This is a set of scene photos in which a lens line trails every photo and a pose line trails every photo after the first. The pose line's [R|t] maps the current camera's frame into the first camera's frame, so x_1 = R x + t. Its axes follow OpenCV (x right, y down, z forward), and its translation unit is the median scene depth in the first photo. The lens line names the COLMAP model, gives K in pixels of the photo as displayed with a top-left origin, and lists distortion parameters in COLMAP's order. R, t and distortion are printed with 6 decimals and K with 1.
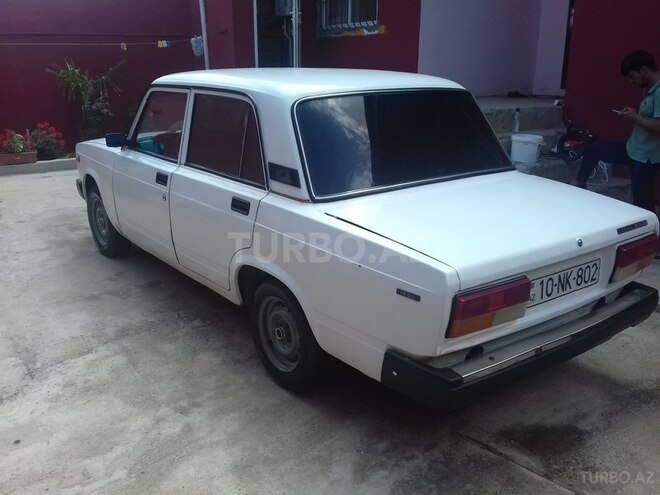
lens RADIAL K [[598.9, 0, 327.6], [0, 598.9, 259.0], [0, 0, 1]] dist [0.093874, -0.178470]
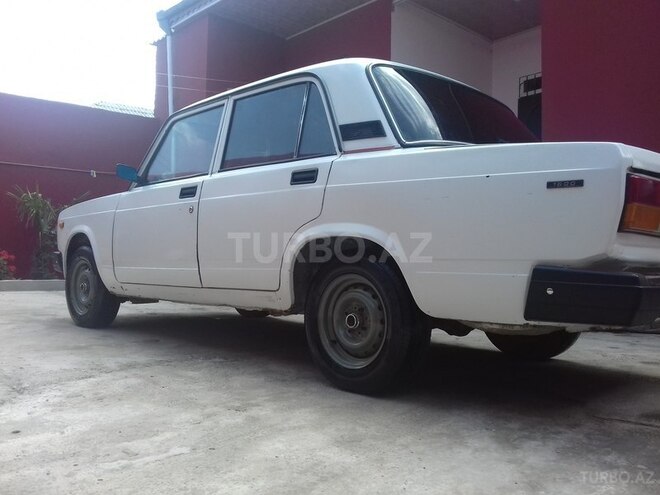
lens RADIAL K [[598.9, 0, 327.6], [0, 598.9, 259.0], [0, 0, 1]] dist [0.093874, -0.178470]
pose [[0.992922, 0.015602, 0.117739, -0.218678], [0.022434, 0.948851, -0.314927, 0.312840], [-0.116630, 0.315340, 0.941785, 0.209309]]
